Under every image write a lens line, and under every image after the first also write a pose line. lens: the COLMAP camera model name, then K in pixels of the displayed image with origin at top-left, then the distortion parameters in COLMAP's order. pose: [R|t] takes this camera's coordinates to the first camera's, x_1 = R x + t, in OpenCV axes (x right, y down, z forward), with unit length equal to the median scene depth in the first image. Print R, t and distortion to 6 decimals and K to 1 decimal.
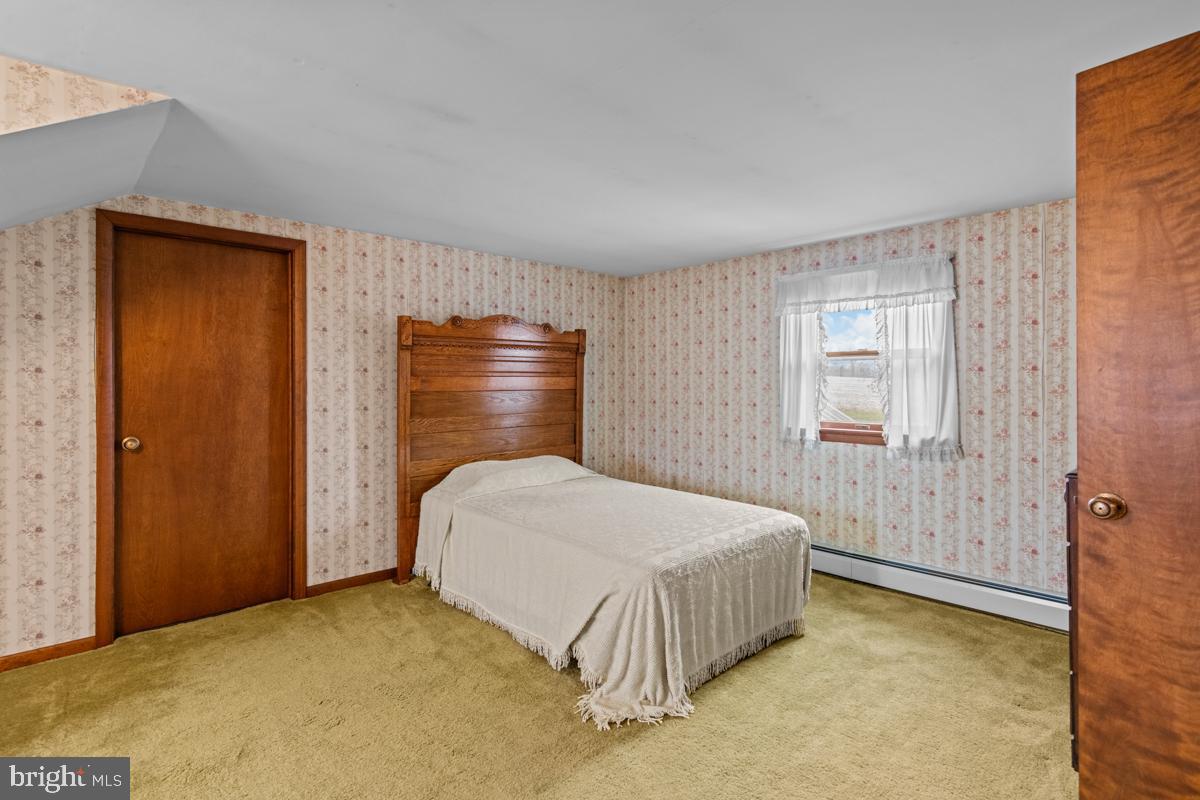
lens RADIAL K [[581.0, 0, 592.4], [0, 581.0, 391.9], [0, 0, 1]] dist [0.002205, -0.000682]
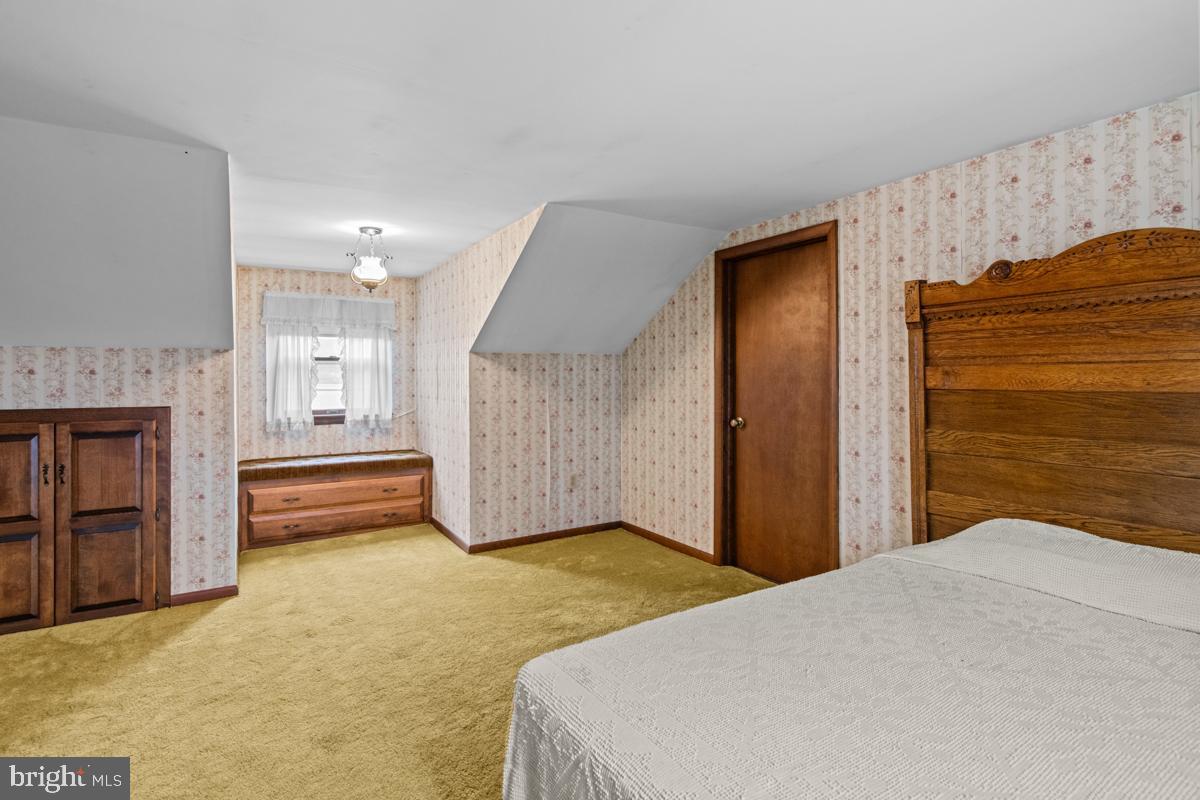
lens RADIAL K [[581.0, 0, 591.6], [0, 581.0, 388.3], [0, 0, 1]] dist [0.002205, -0.000682]
pose [[-0.189891, 0.020602, -0.981589, 0.467840], [-0.012311, 0.999651, 0.023363, -0.012726], [0.981728, 0.016521, -0.189571, 0.785287]]
